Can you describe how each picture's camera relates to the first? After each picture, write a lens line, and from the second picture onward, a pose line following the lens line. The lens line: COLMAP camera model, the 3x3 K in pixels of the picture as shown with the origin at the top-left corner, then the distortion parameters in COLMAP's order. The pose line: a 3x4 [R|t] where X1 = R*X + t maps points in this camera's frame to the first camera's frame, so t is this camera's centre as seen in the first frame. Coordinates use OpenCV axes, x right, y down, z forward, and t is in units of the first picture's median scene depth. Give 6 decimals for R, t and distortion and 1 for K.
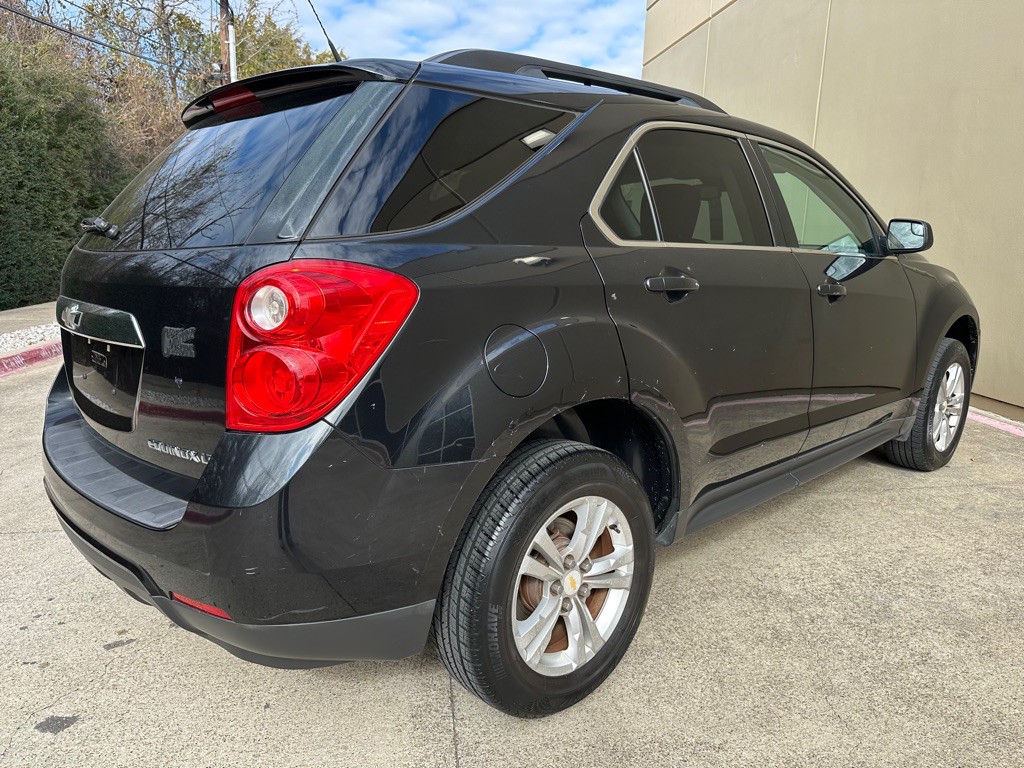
lens RADIAL K [[705.3, 0, 551.8], [0, 705.3, 378.4], [0, 0, 1]] dist [0.009480, -0.001421]
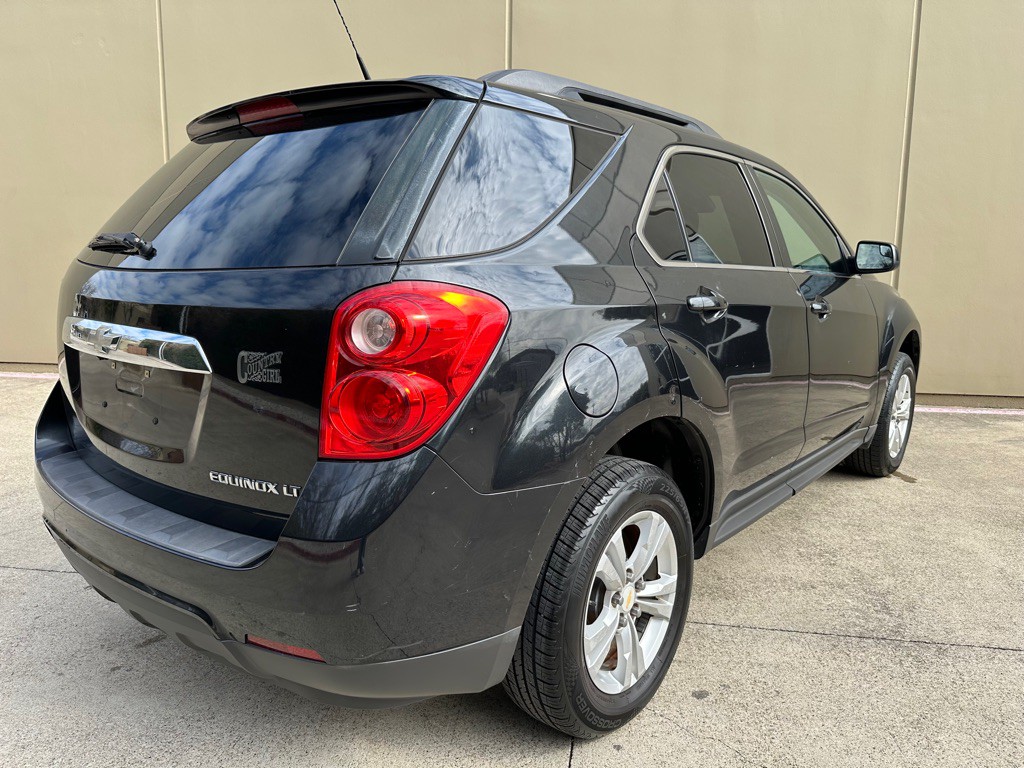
lens RADIAL K [[705.3, 0, 551.8], [0, 705.3, 378.4], [0, 0, 1]] dist [0.009480, -0.001421]
pose [[0.992592, -0.014409, 0.120635, -0.195731], [0.017158, 0.999615, -0.021783, -0.007316], [-0.120275, 0.023692, 0.992458, 0.013528]]
